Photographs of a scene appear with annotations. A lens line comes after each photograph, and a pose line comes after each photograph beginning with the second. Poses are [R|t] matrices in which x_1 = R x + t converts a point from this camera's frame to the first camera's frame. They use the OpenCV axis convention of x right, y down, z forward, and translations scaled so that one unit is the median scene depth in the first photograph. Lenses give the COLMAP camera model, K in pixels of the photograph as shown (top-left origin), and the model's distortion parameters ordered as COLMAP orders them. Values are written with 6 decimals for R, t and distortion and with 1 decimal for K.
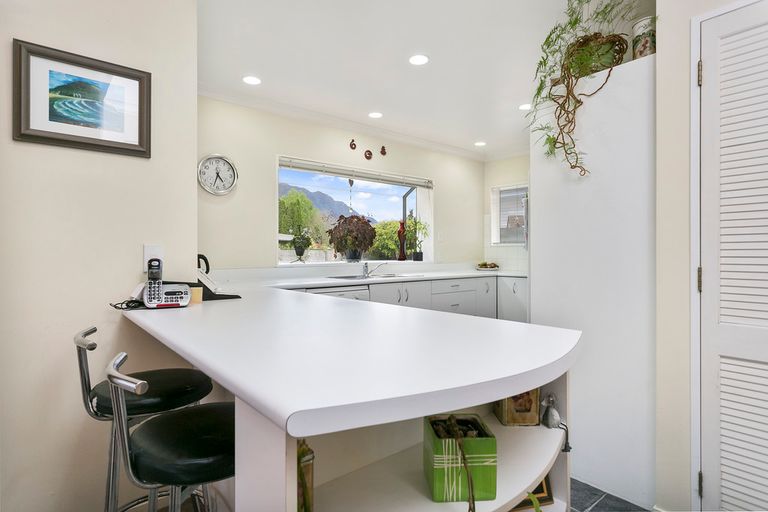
lens RADIAL K [[417.5, 0, 382.0], [0, 417.5, 254.4], [0, 0, 1]] dist [0.002855, 0.001047]
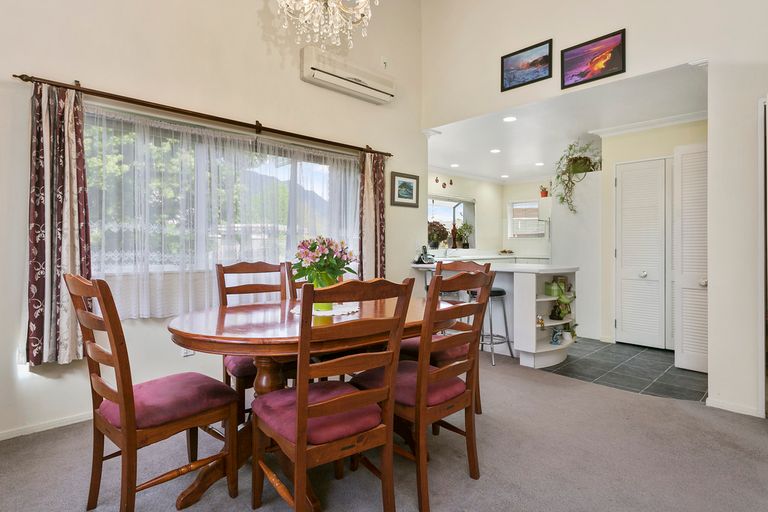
lens RADIAL K [[417.5, 0, 385.9], [0, 417.5, 252.8], [0, 0, 1]] dist [0.002855, 0.001047]
pose [[0.997302, -0.001599, 0.073393, -0.403709], [0.000271, 0.999836, 0.018102, 0.002286], [-0.073410, -0.018034, 0.997139, -0.689309]]
